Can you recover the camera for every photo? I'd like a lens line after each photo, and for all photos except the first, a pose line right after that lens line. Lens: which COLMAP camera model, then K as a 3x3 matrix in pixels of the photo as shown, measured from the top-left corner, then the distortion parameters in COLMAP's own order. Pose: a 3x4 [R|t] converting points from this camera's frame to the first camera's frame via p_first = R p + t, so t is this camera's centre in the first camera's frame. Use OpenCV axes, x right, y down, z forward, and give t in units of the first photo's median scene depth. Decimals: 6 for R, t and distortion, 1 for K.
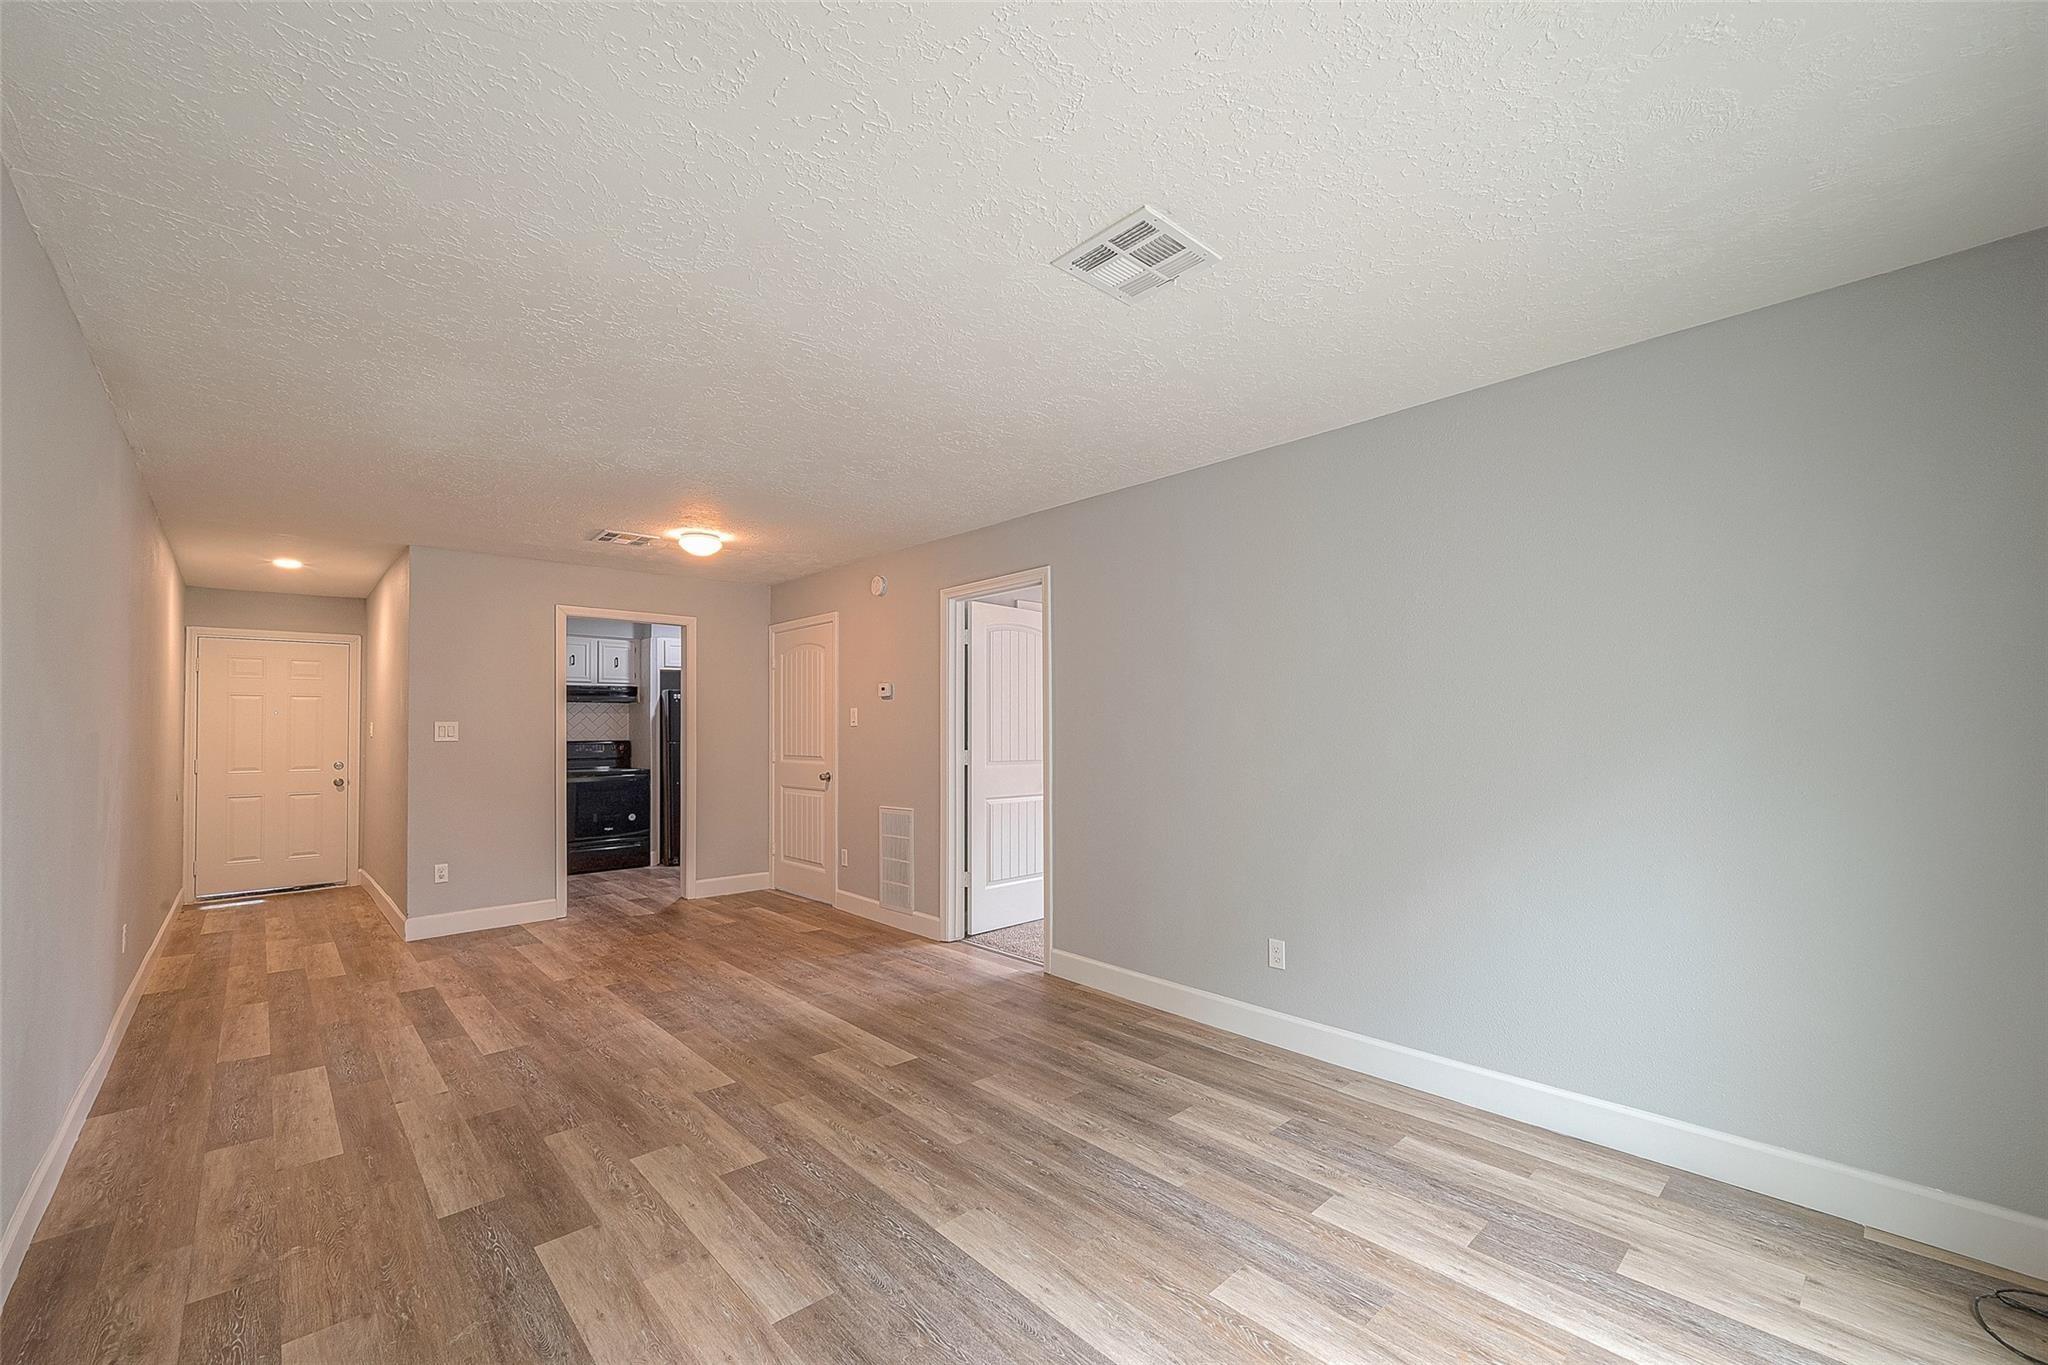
lens RADIAL K [[831.0, 0, 1045.2], [0, 831.0, 720.5], [0, 0, 1]] dist [-0.000621, 0.000016]
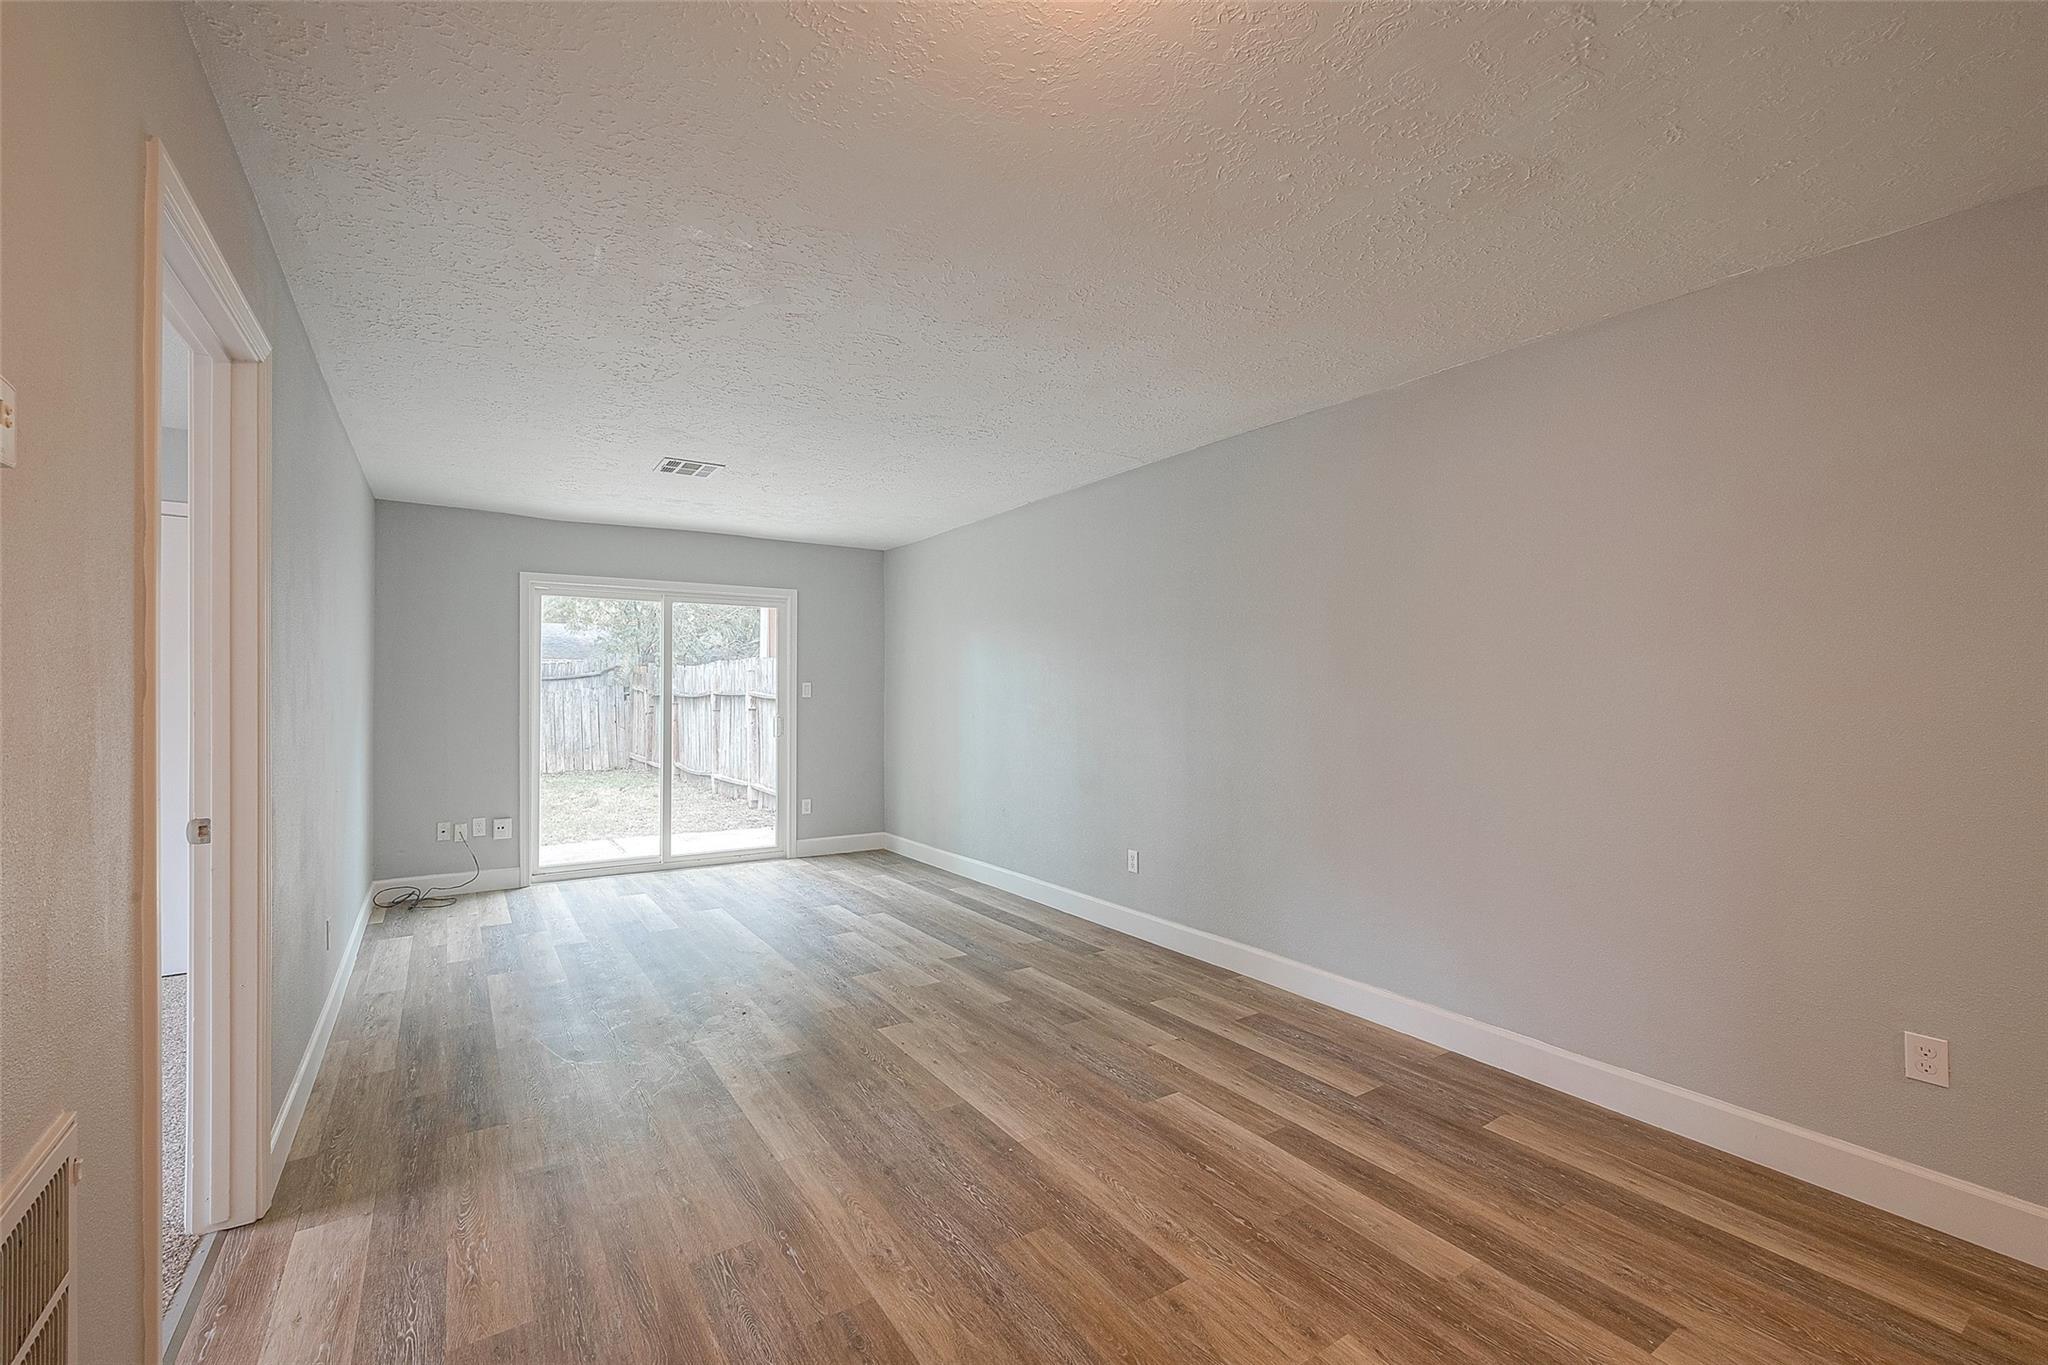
lens RADIAL K [[831.0, 0, 992.8], [0, 831.0, 696.3], [0, 0, 1]] dist [-0.000621, 0.000016]
pose [[-0.984127, 0.001400, 0.177458, -0.590220], [0.000822, 0.999994, -0.003332, 0.016863], [-0.177462, -0.003134, -0.984123, 1.687390]]
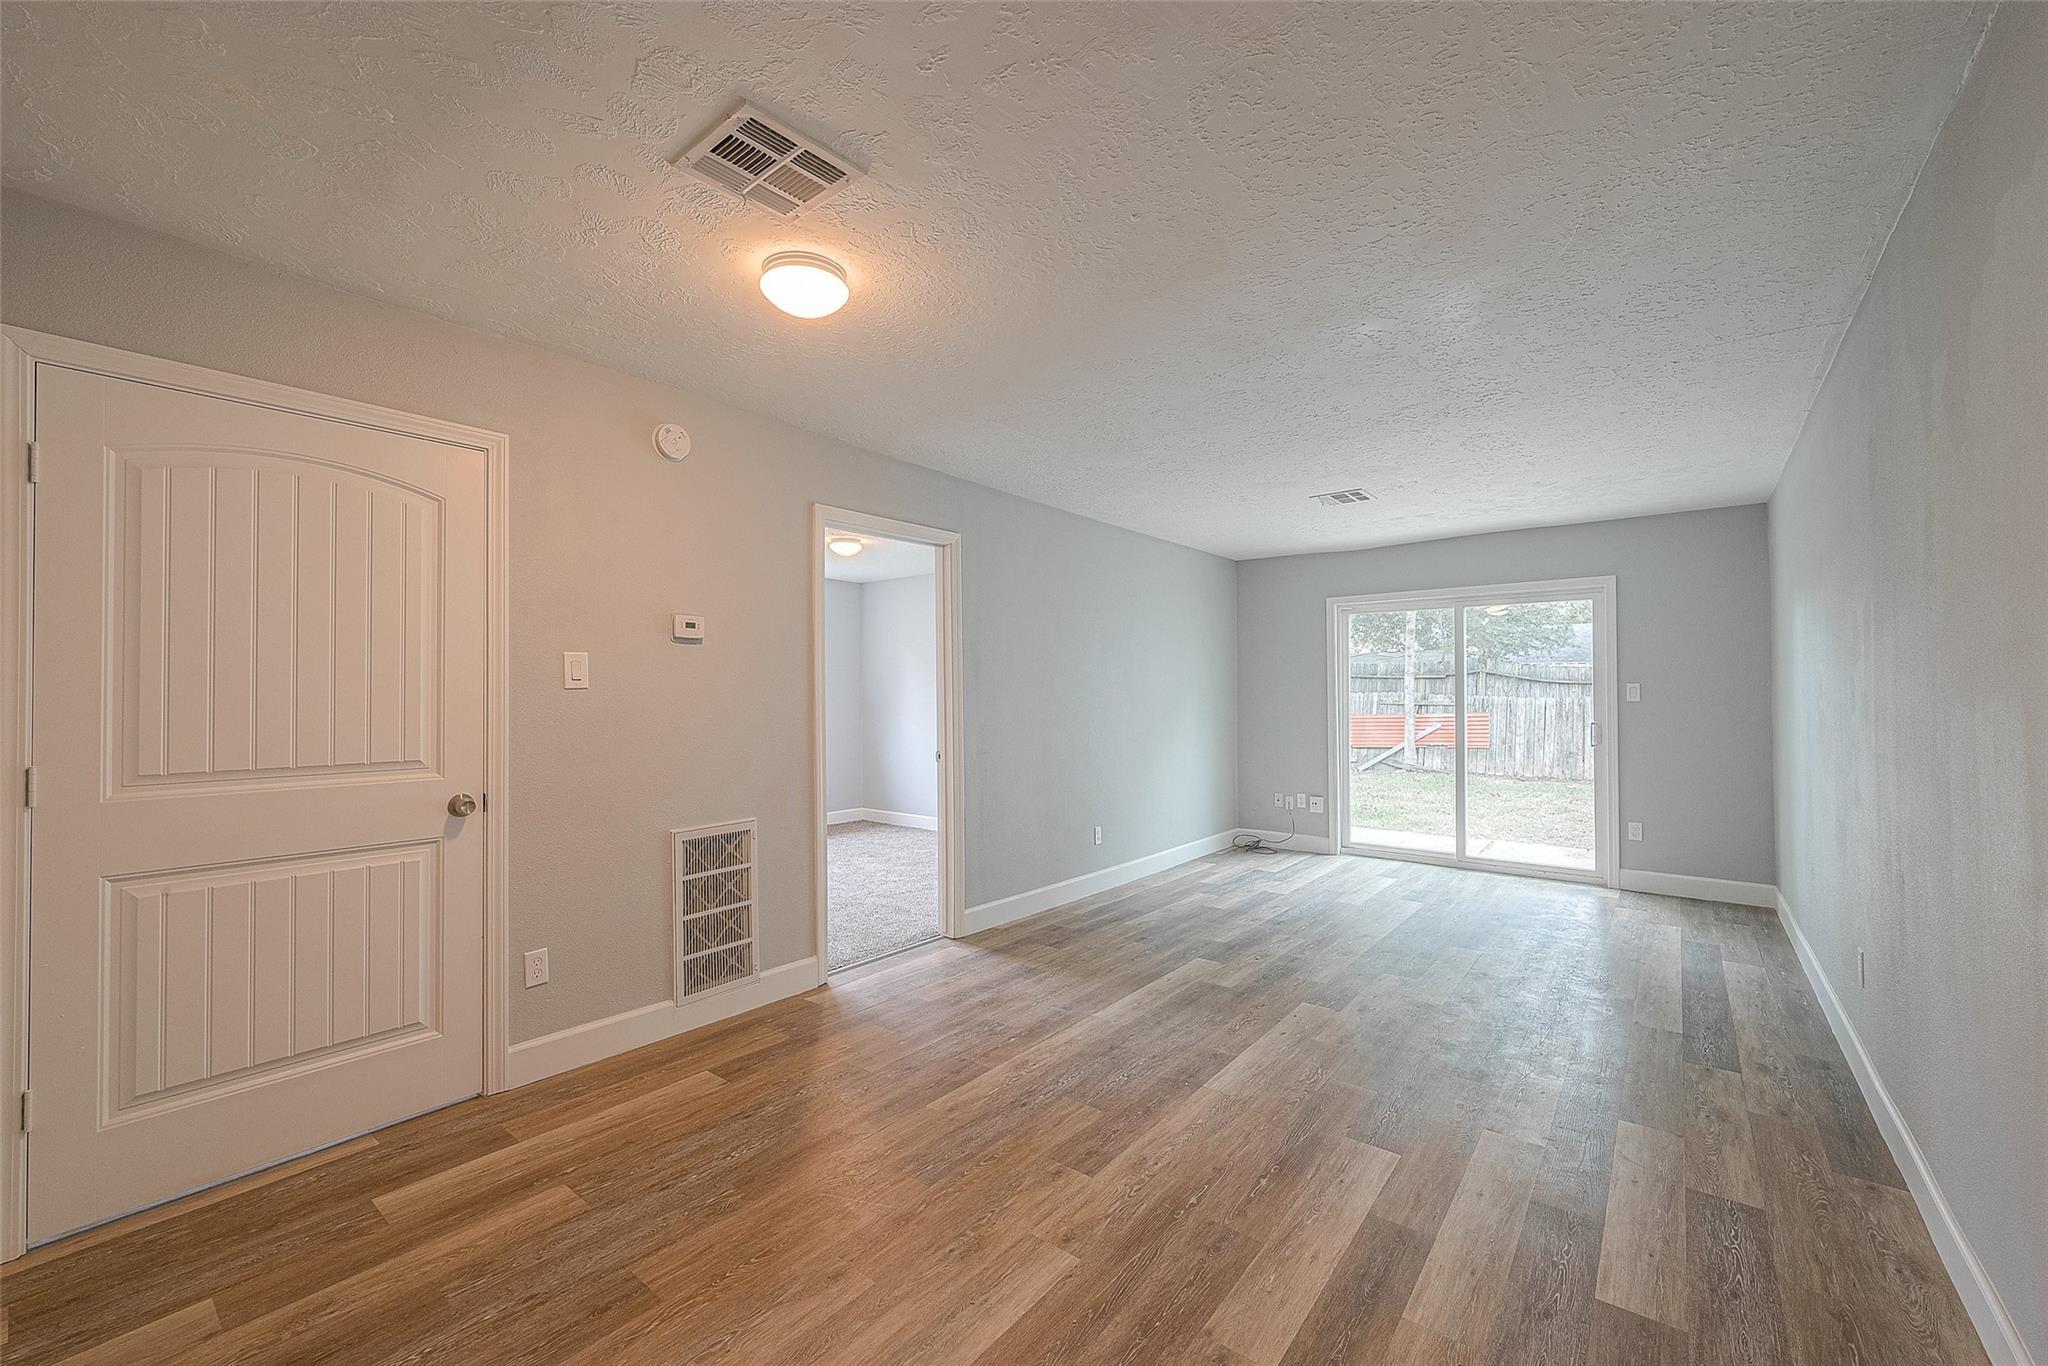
lens RADIAL K [[831.0, 0, 1013.2], [0, 831.0, 690.7], [0, 0, 1]] dist [-0.000621, 0.000016]
pose [[-0.138134, 0.011859, 0.990343, -1.222273], [-0.006542, 0.999896, -0.012885, 0.021221], [-0.990392, -0.008259, -0.138042, 1.309158]]
